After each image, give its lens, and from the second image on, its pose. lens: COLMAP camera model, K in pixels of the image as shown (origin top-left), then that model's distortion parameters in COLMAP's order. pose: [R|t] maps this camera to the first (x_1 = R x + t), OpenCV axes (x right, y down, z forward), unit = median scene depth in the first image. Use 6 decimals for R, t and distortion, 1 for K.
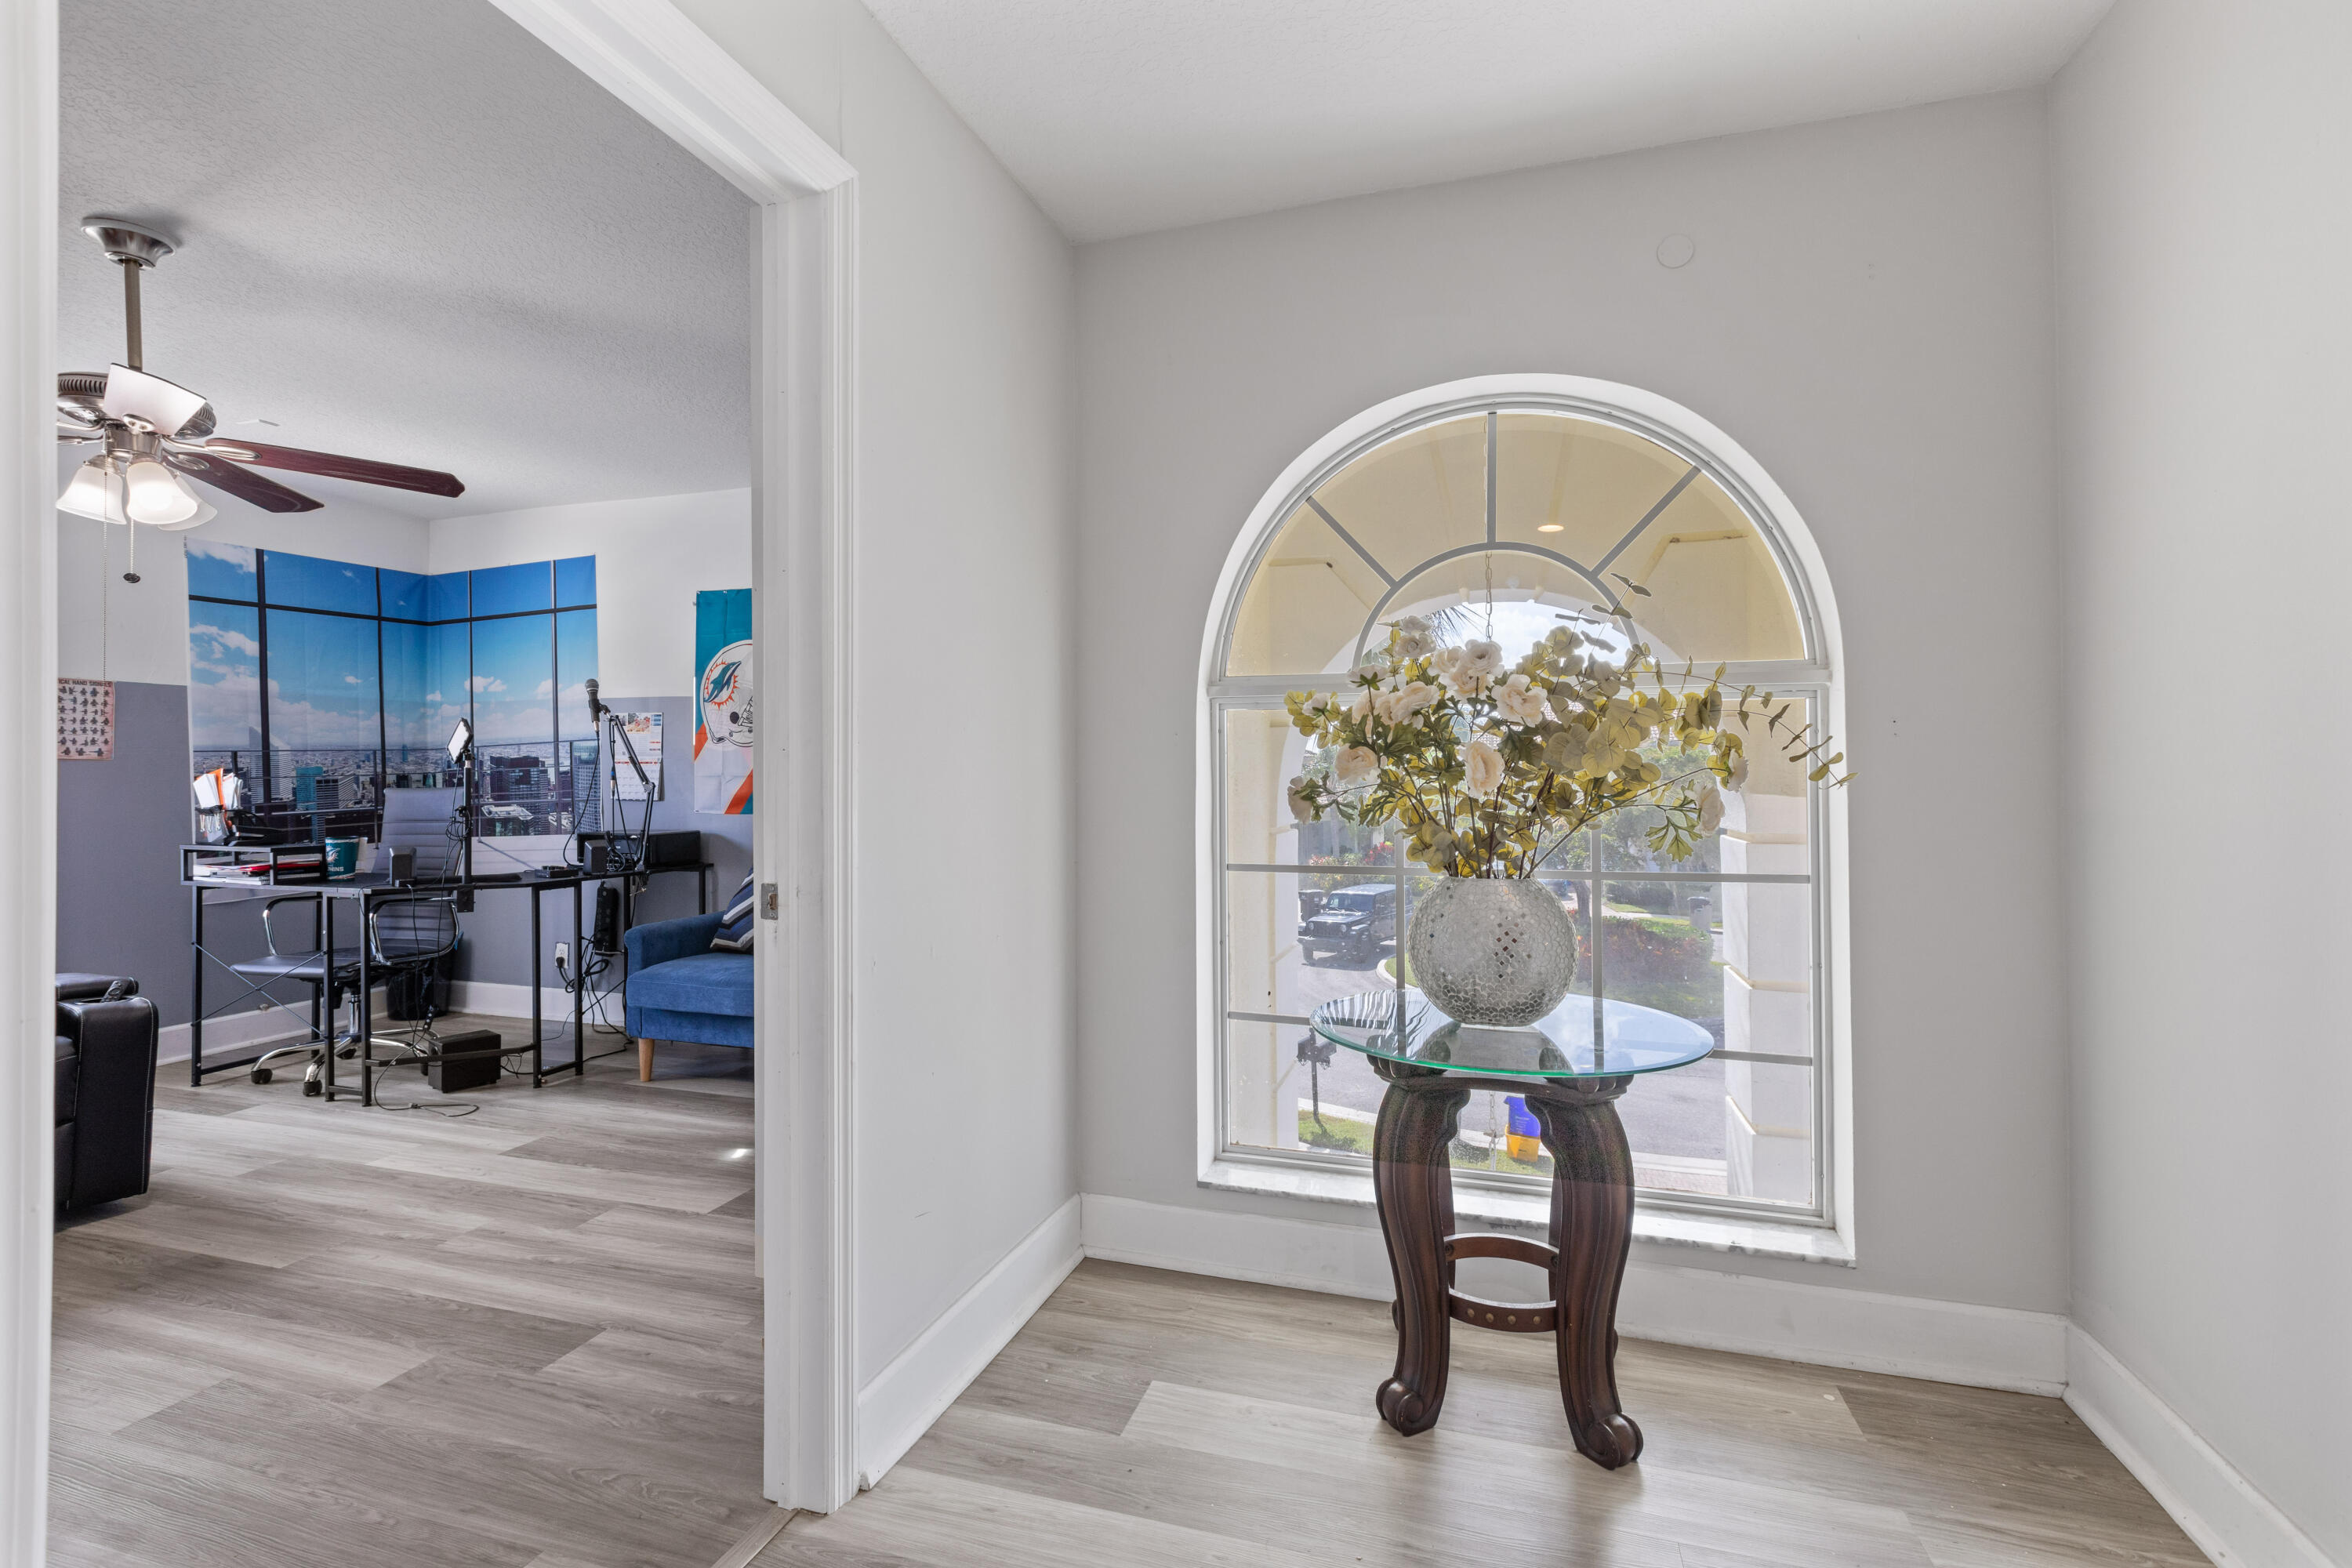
lens RADIAL K [[1071.2, 0, 1182.1], [0, 1071.2, 769.4], [0, 0, 1]] dist [0.003894, -0.000338]
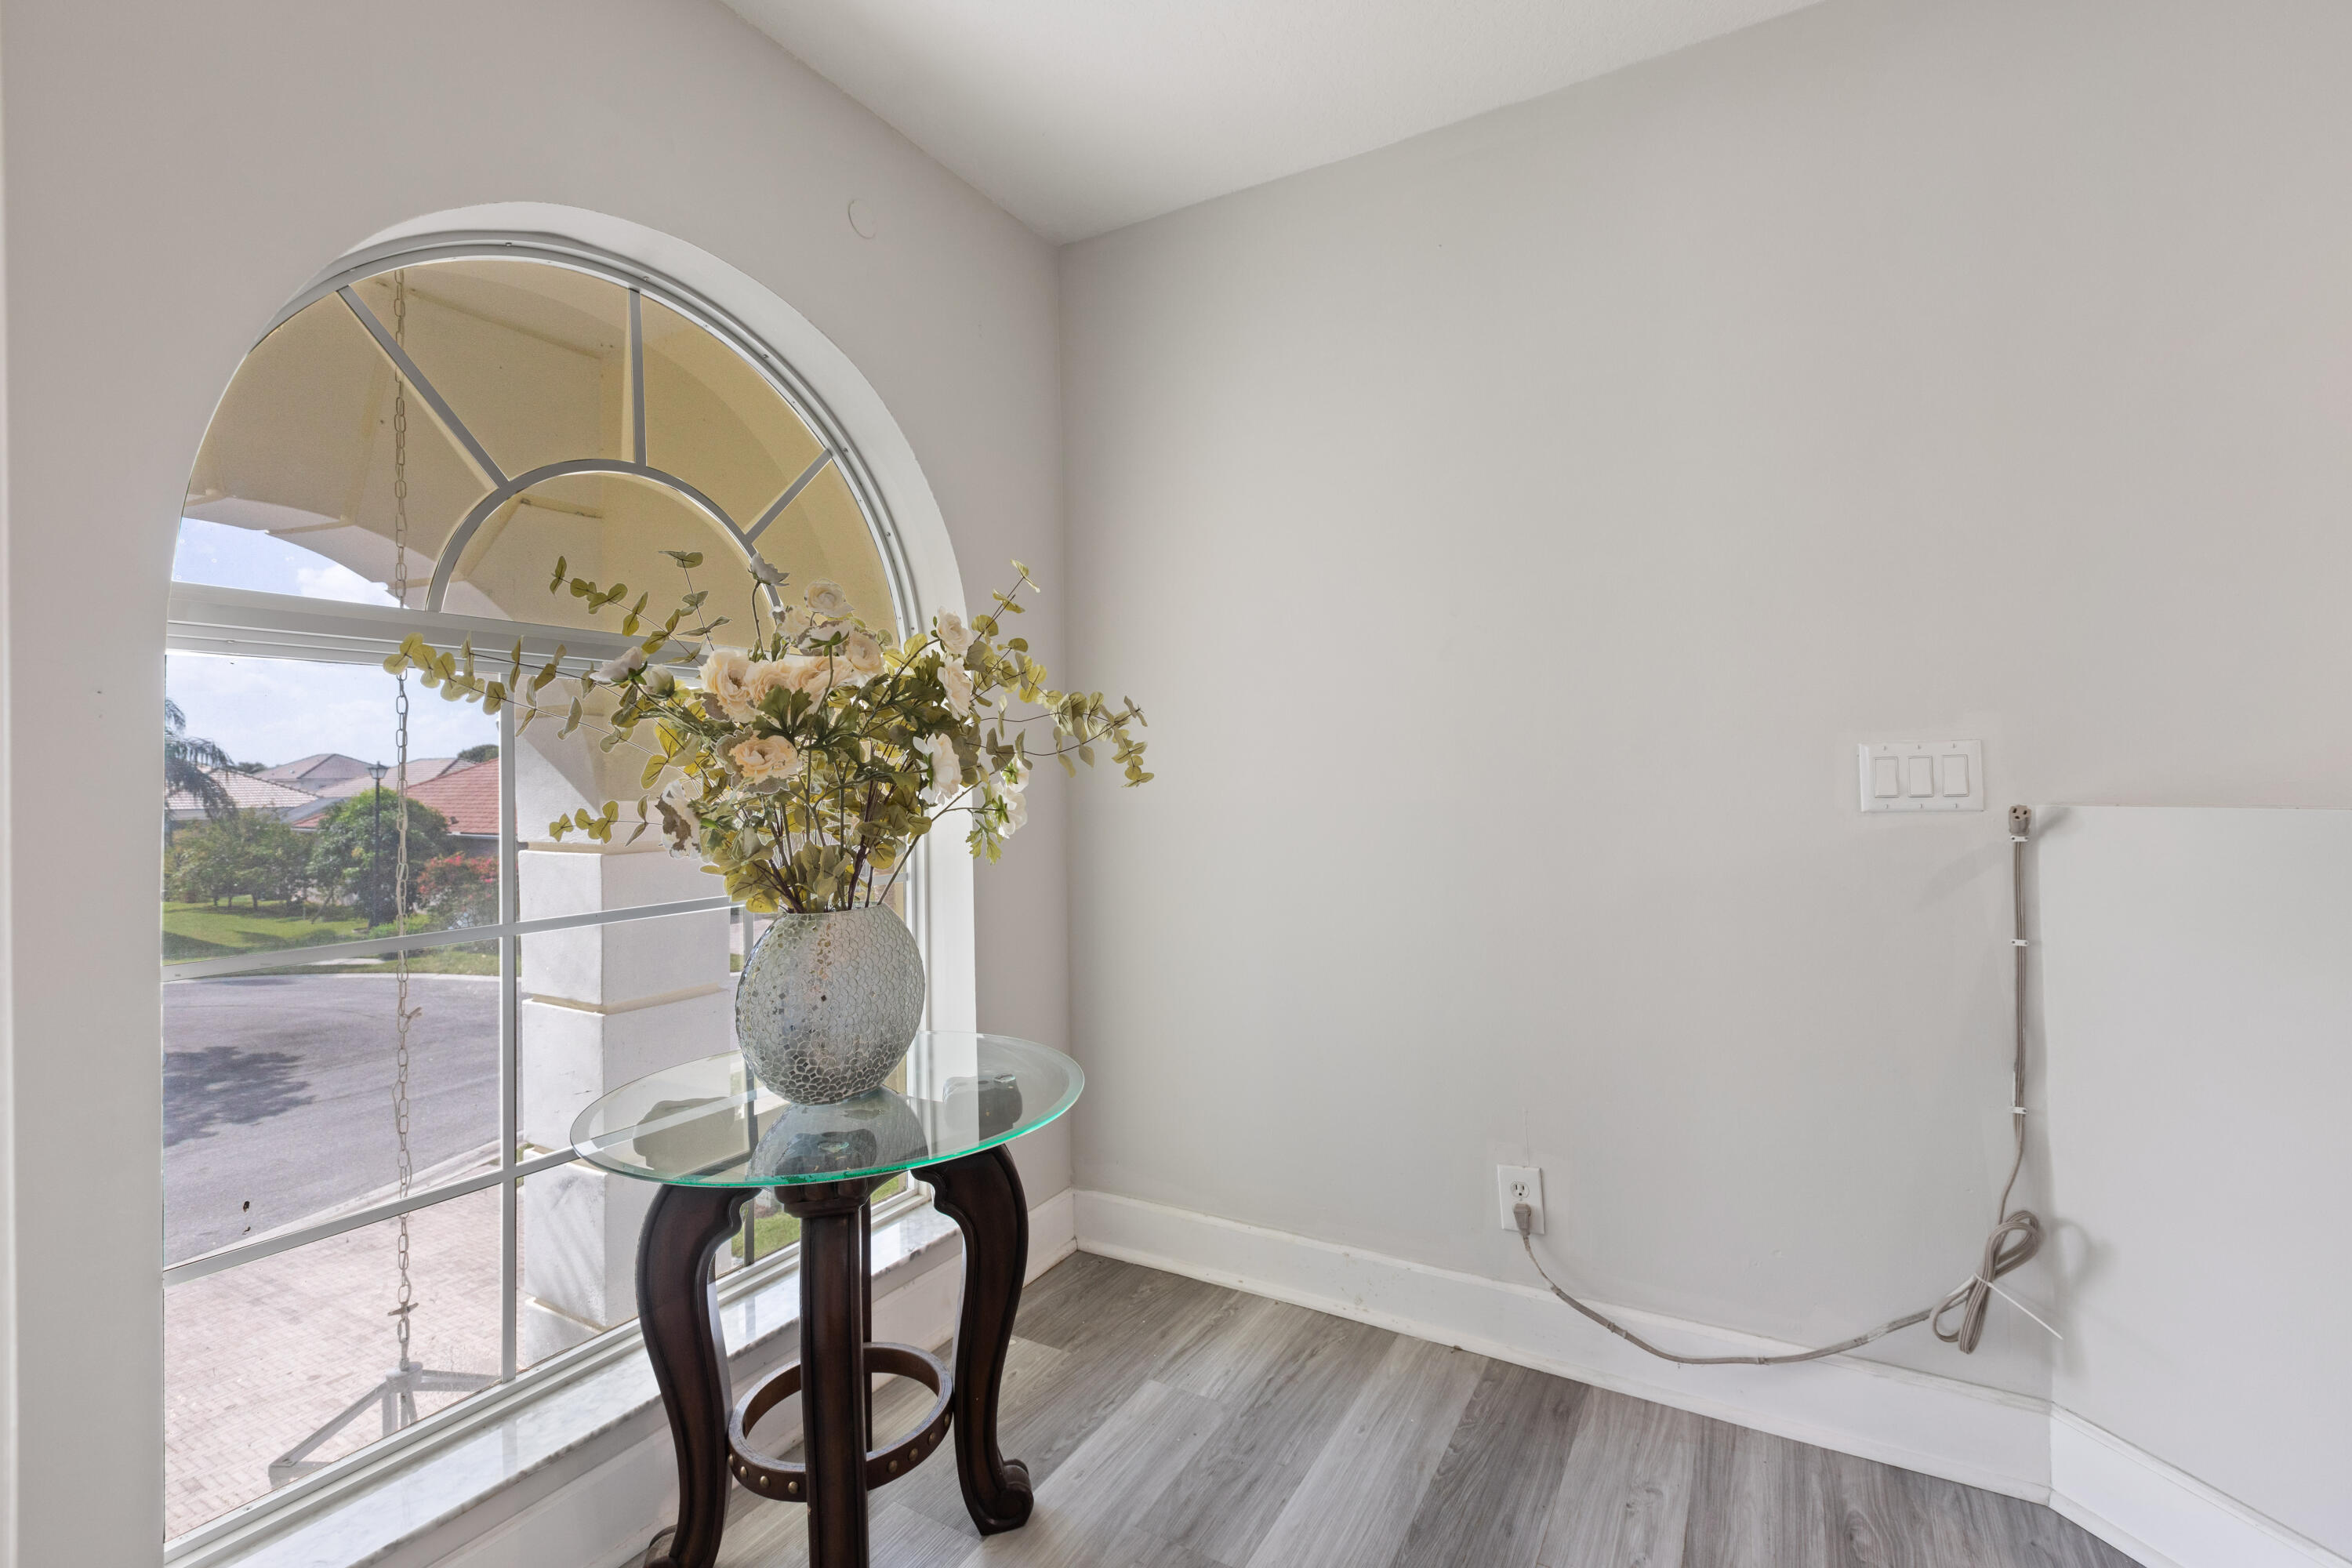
lens RADIAL K [[1071.2, 0, 1162.7], [0, 1071.2, 762.4], [0, 0, 1]] dist [0.003894, -0.000338]
pose [[0.216976, 0.009587, 0.976130, -0.384948], [0.003130, 0.999940, -0.010516, 0.002593], [-0.976172, 0.005337, 0.216933, 0.530736]]
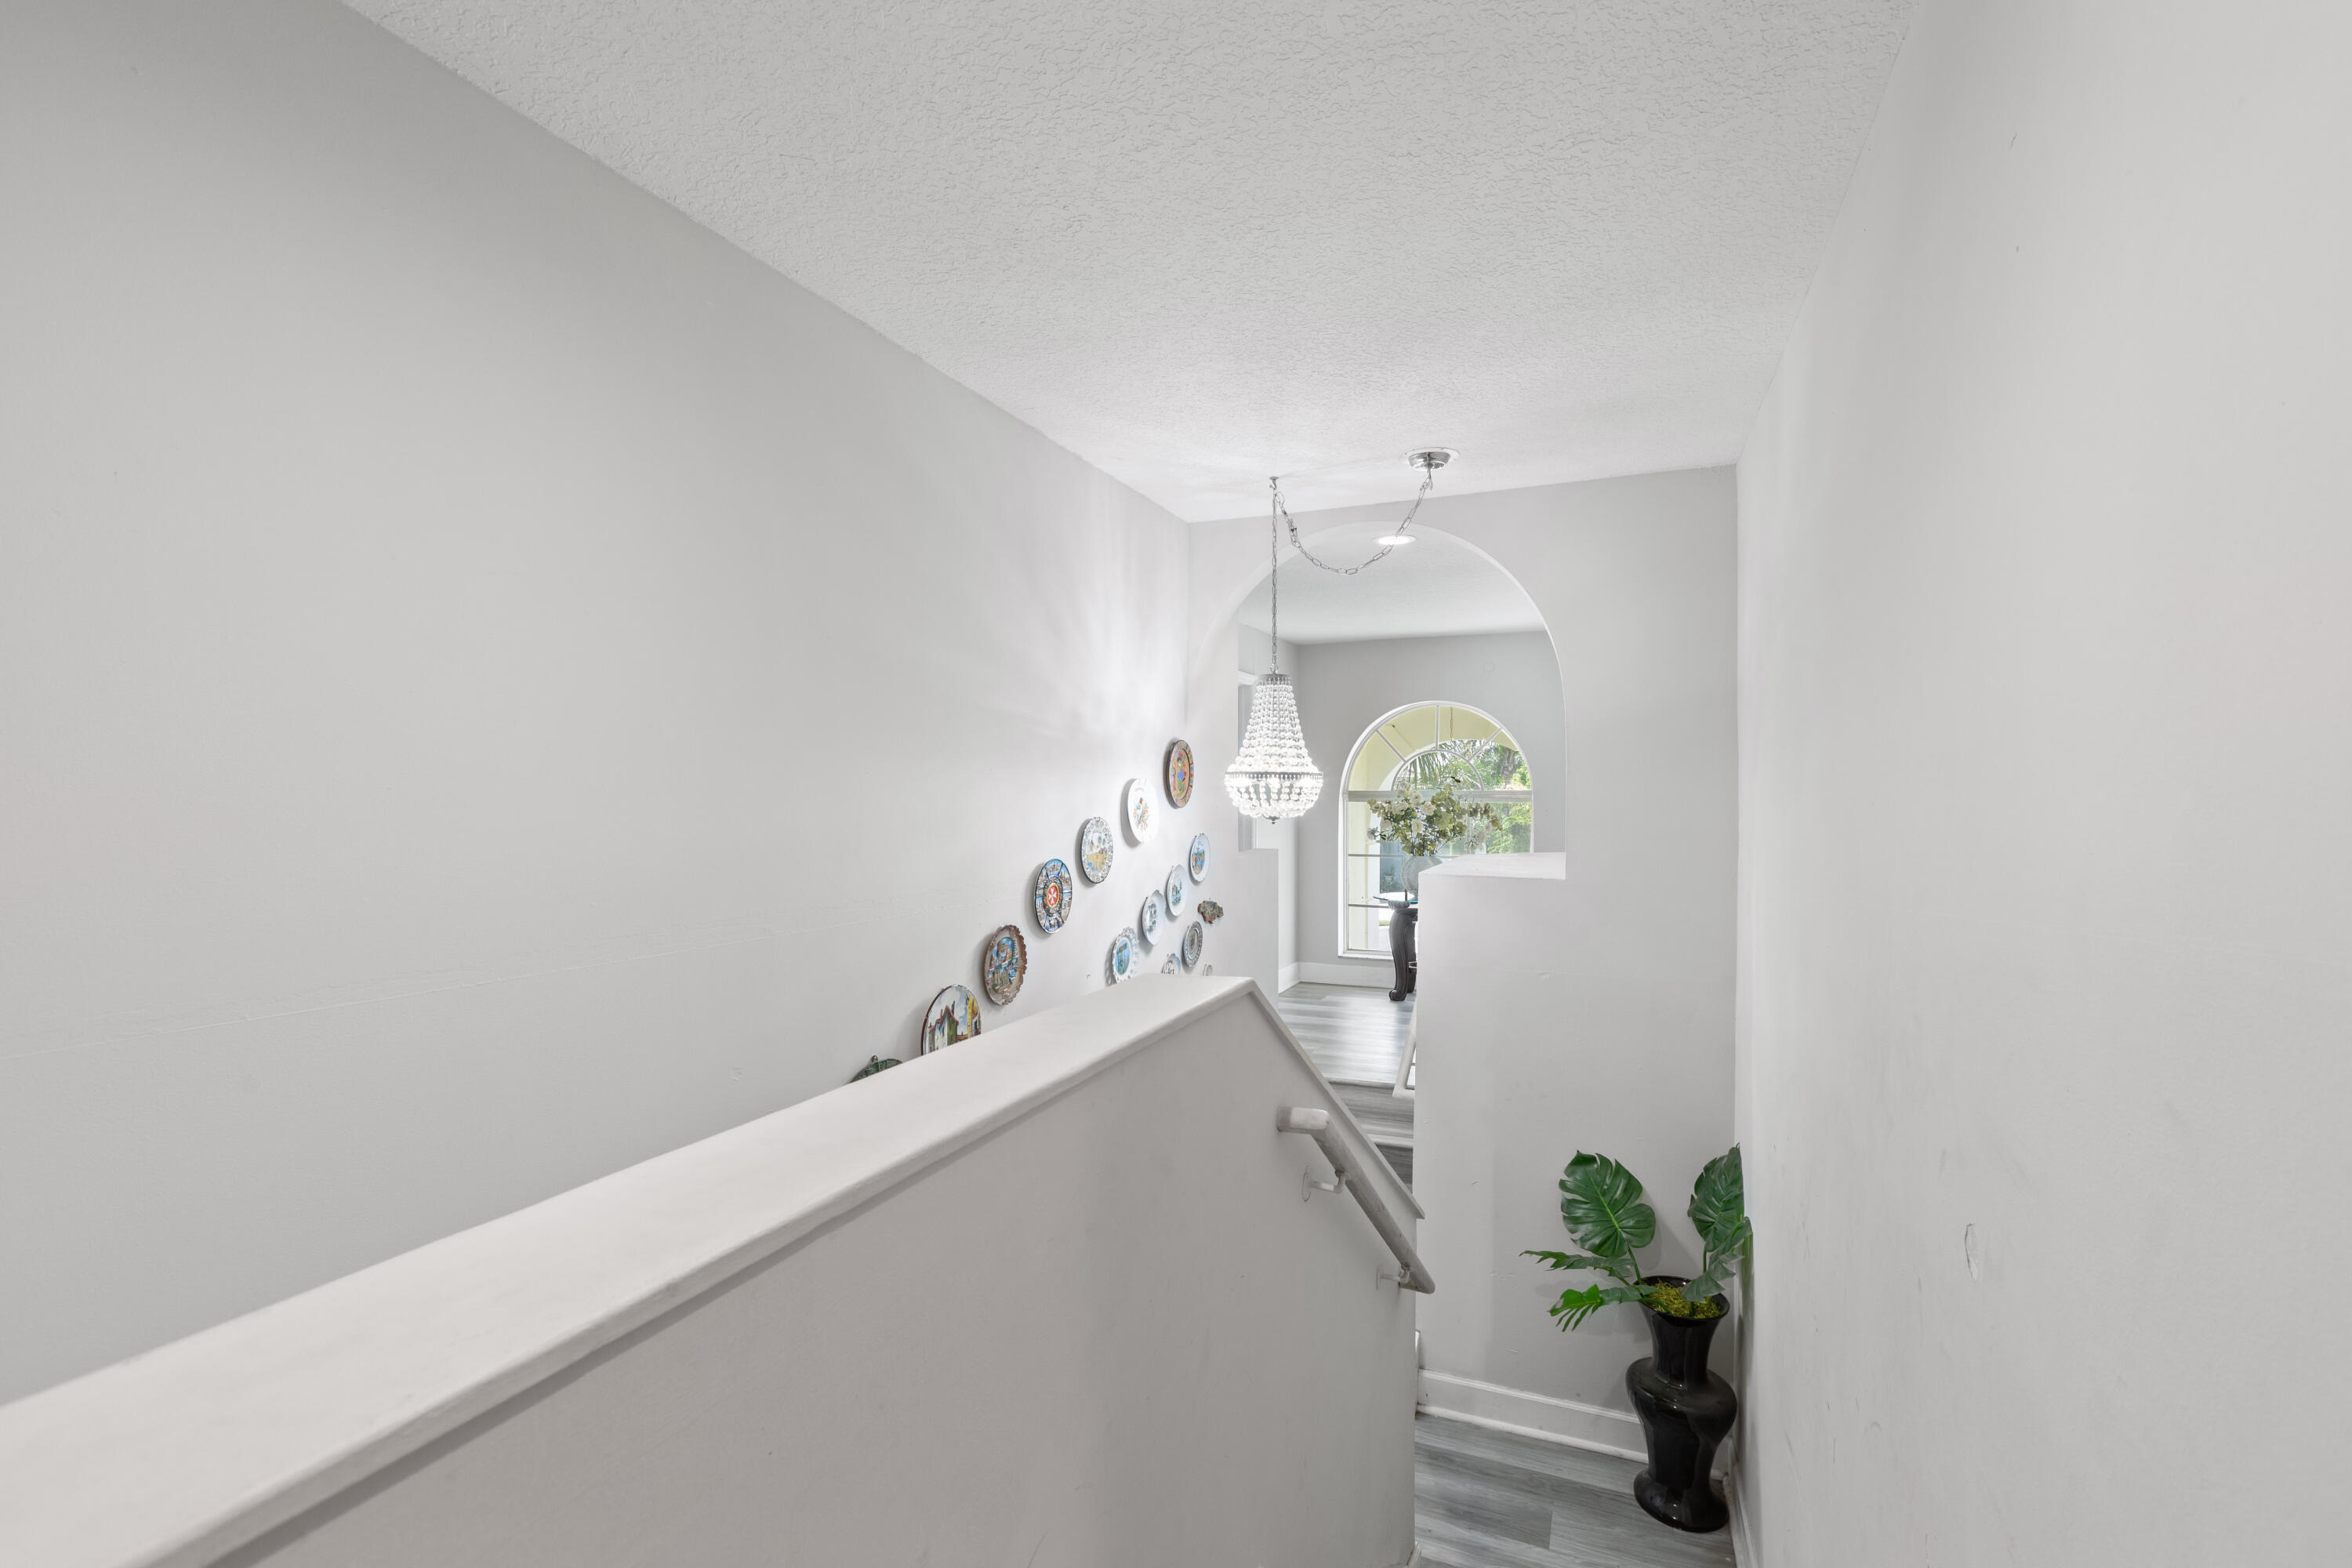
lens RADIAL K [[1071.2, 0, 1176.4], [0, 1071.2, 788.6], [0, 0, 1]] dist [0.003894, -0.000338]
pose [[0.994470, 0.005039, -0.104903, -0.165150], [-0.004676, 0.999982, 0.003710, -0.133212], [0.104920, -0.003199, 0.994476, -2.674088]]
